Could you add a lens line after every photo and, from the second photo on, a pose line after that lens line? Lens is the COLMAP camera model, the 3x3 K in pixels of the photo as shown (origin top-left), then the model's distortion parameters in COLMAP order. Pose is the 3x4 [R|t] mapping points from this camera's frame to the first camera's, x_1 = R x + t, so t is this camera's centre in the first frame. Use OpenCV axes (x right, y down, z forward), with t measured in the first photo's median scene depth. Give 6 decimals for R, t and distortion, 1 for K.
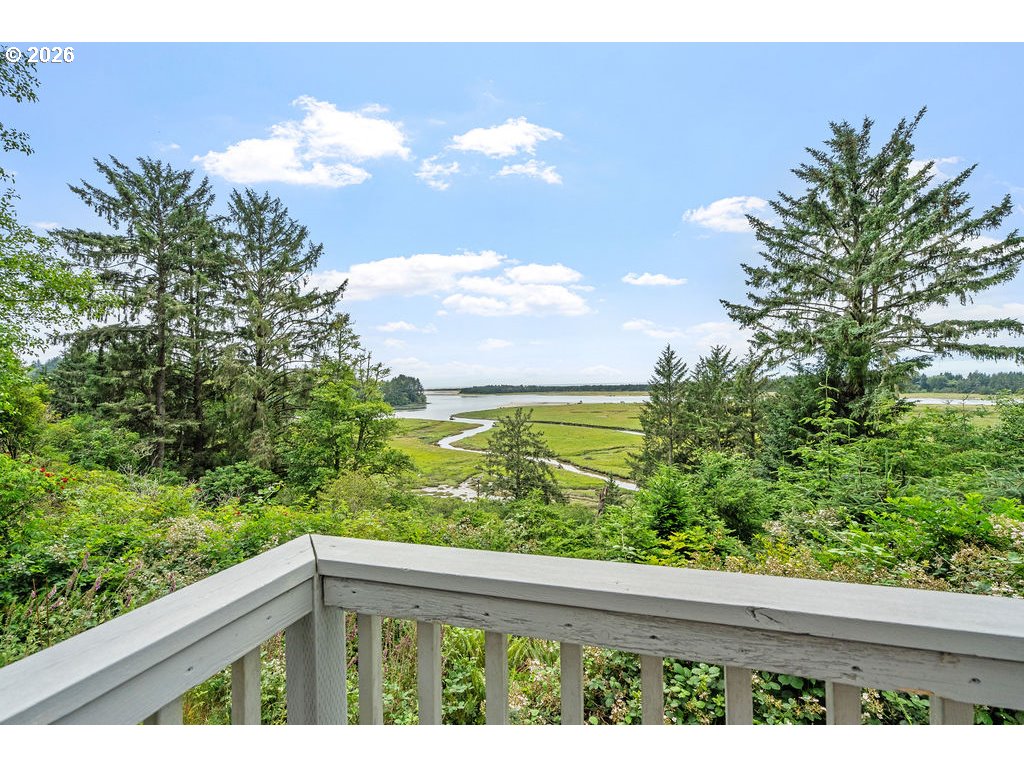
lens RADIAL K [[466.6, 0, 513.2], [0, 466.6, 379.8], [0, 0, 1]] dist [-0.009010, 0.000082]
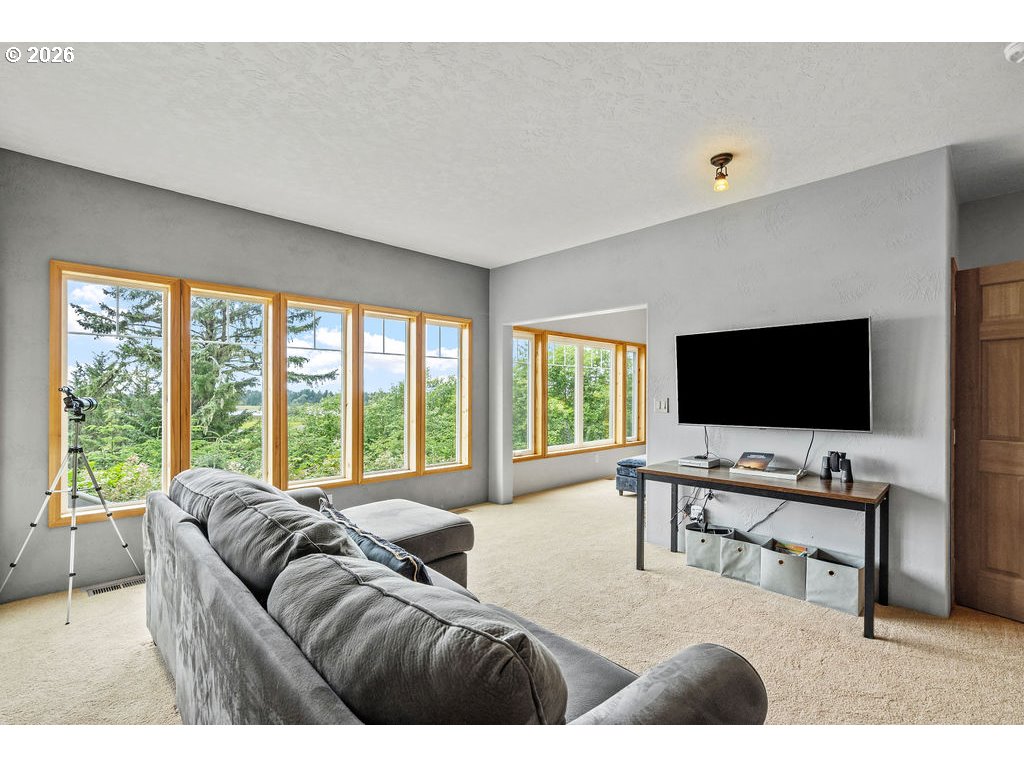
lens RADIAL K [[466.6, 0, 513.2], [0, 466.6, 379.8], [0, 0, 1]] dist [-0.009010, 0.000082]
pose [[0.458802, 0.050901, 0.887080, 0.041432], [-0.025491, 0.998701, -0.044122, -0.004379], [-0.888173, -0.002370, 0.459503, -0.184616]]
